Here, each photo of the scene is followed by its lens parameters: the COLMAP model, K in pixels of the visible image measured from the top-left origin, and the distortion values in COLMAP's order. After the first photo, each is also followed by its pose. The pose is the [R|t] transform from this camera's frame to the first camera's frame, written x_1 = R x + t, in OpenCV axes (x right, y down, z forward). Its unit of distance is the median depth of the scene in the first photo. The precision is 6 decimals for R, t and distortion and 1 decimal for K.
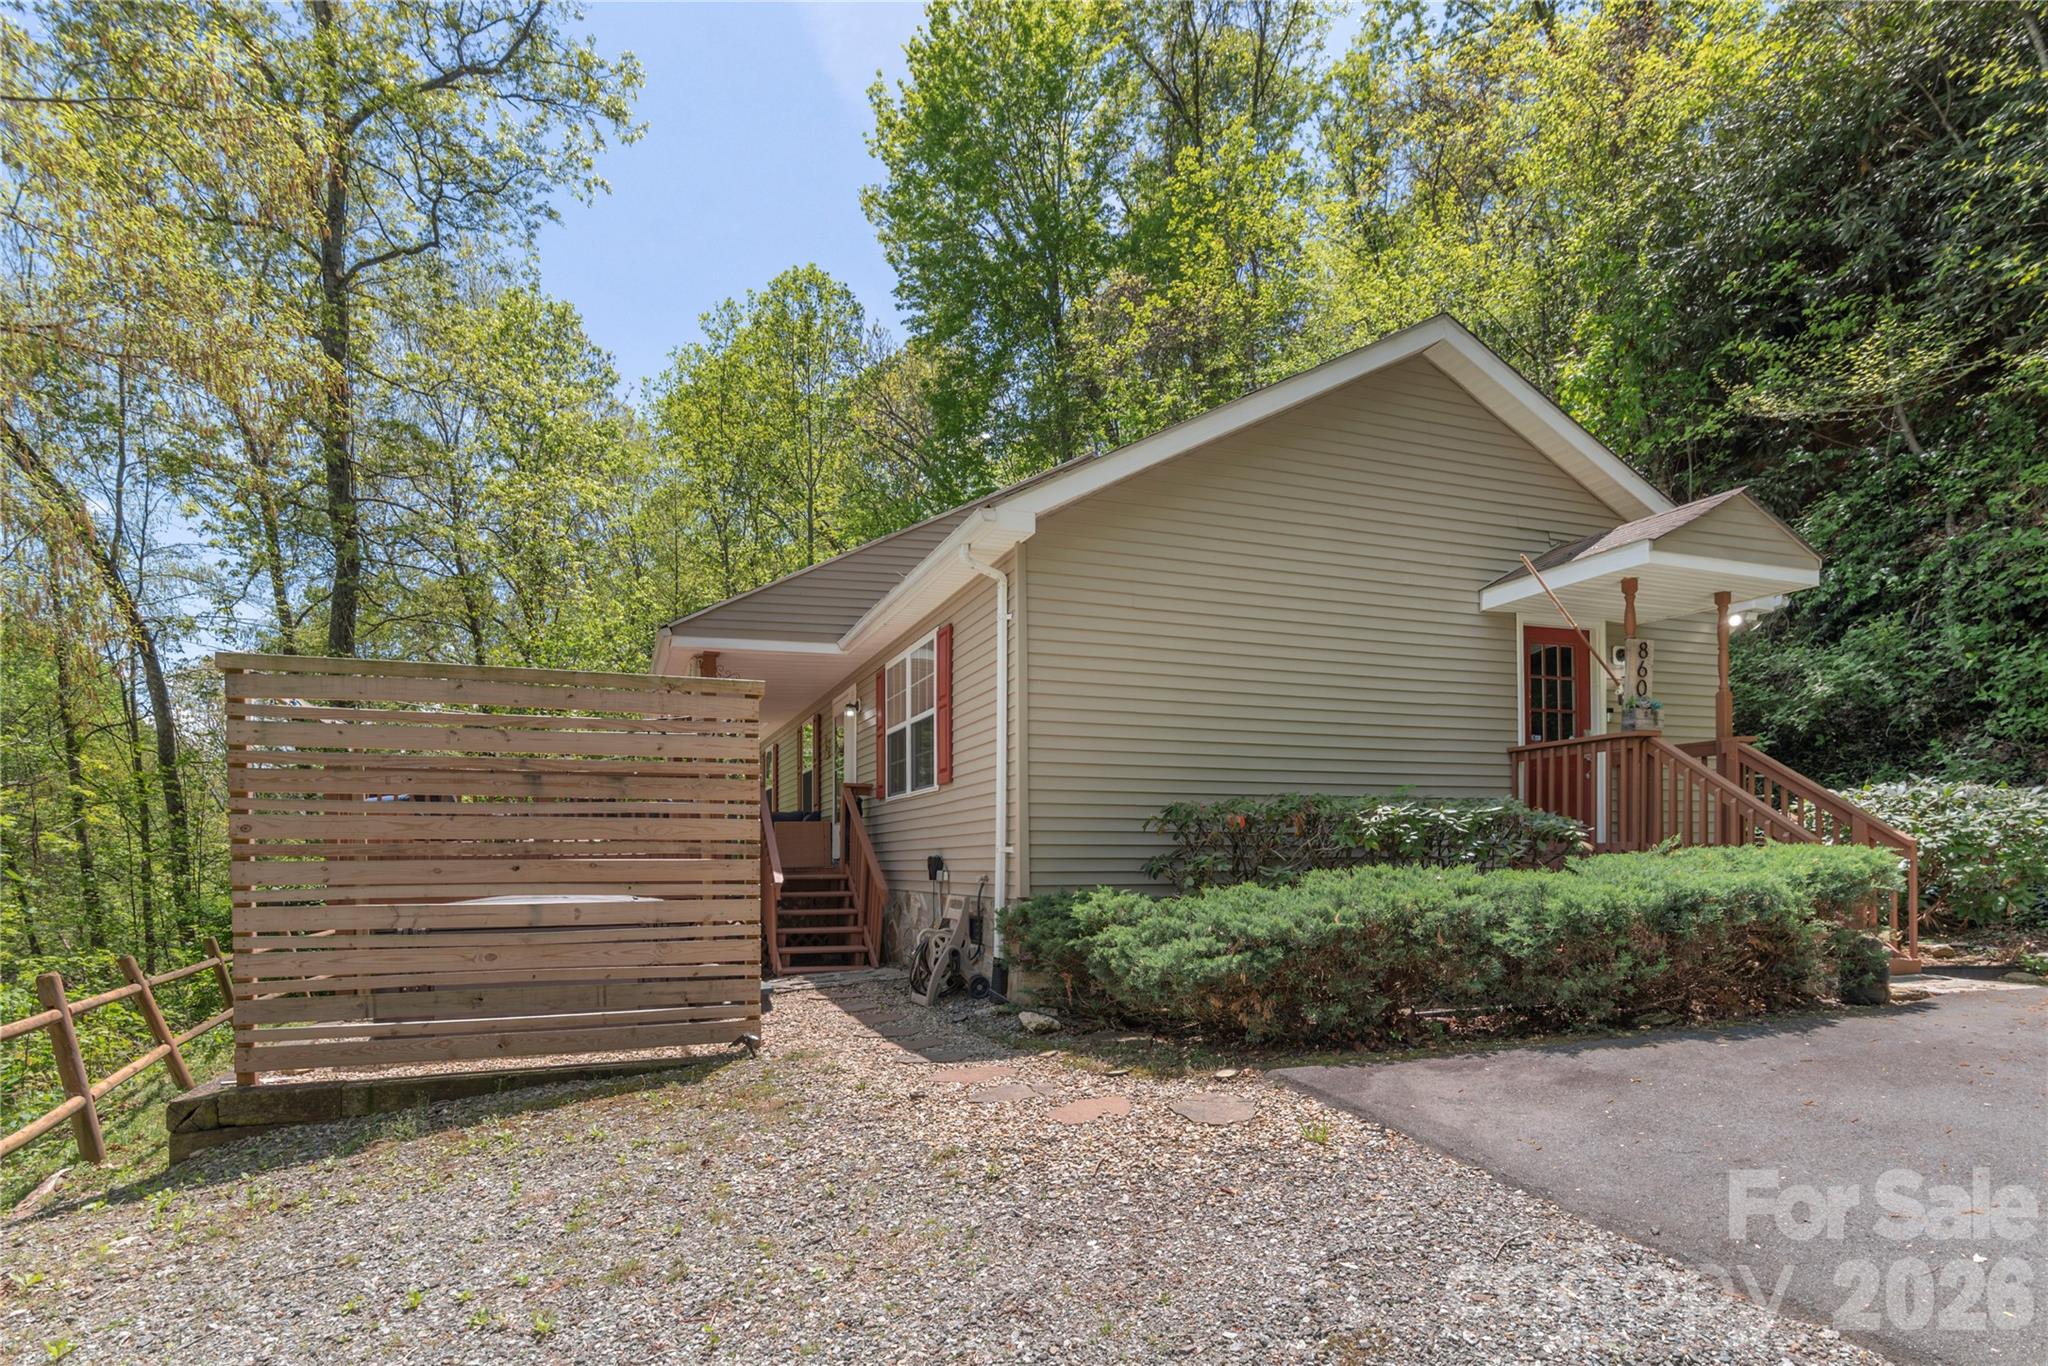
lens RADIAL K [[1092.7, 0, 1036.3], [0, 1092.7, 825.3], [0, 0, 1]] dist [0.020240, 0.000876]
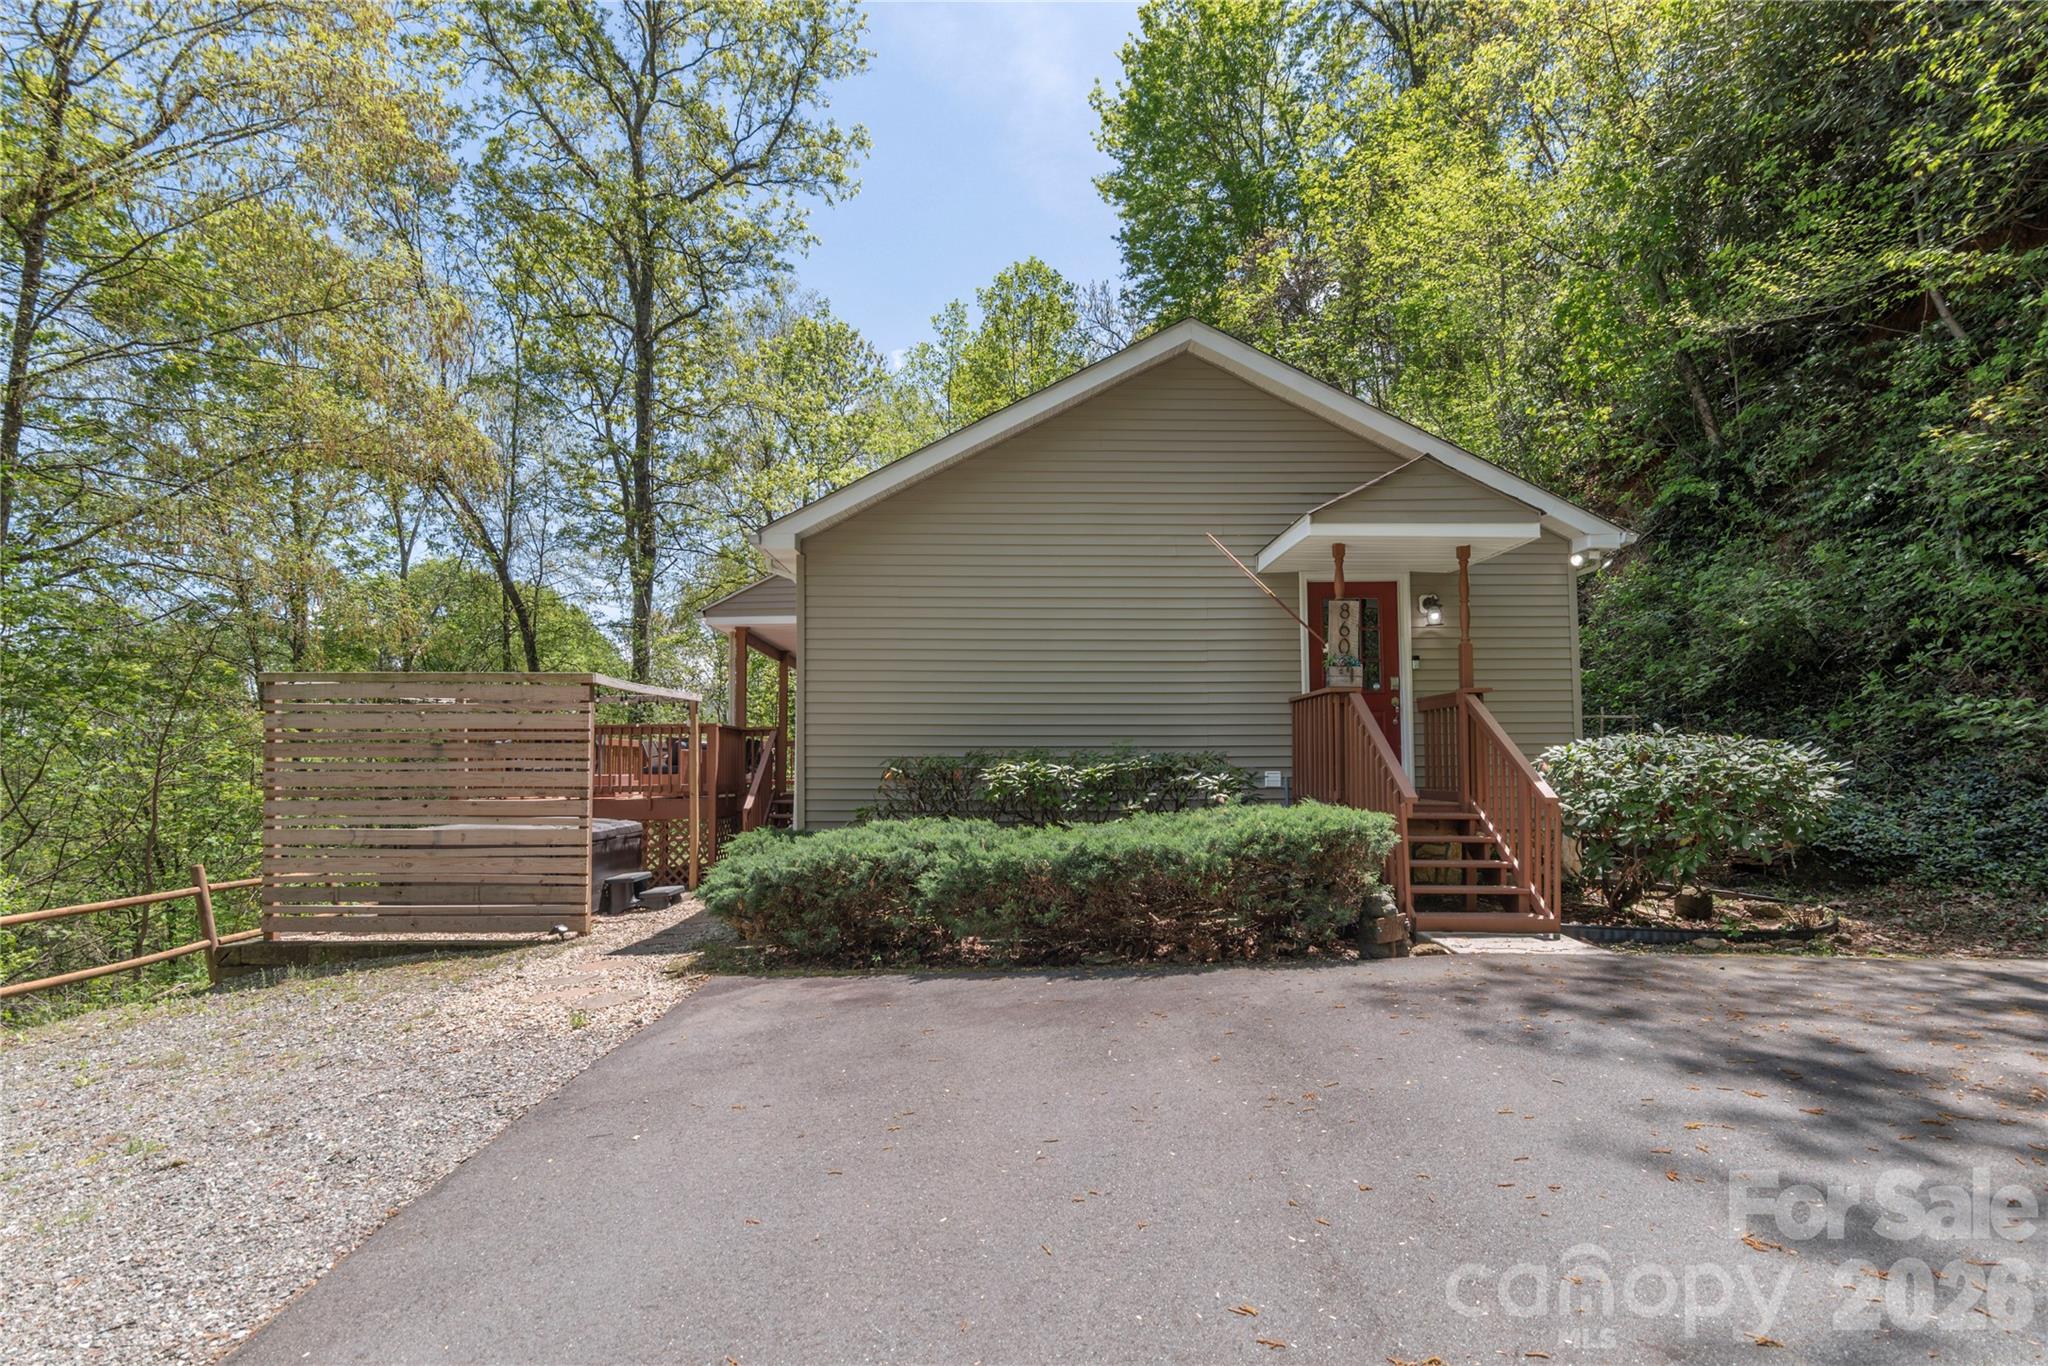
lens RADIAL K [[1022.3, 0, 1025.8], [0, 1022.3, 698.3], [0, 0, 1]] dist [0.011206, 0.004390]
pose [[0.942571, -0.015949, -0.333625, 0.213387], [0.005995, 0.999506, -0.030845, -0.016374], [0.333952, 0.027073, 0.942201, -0.013787]]
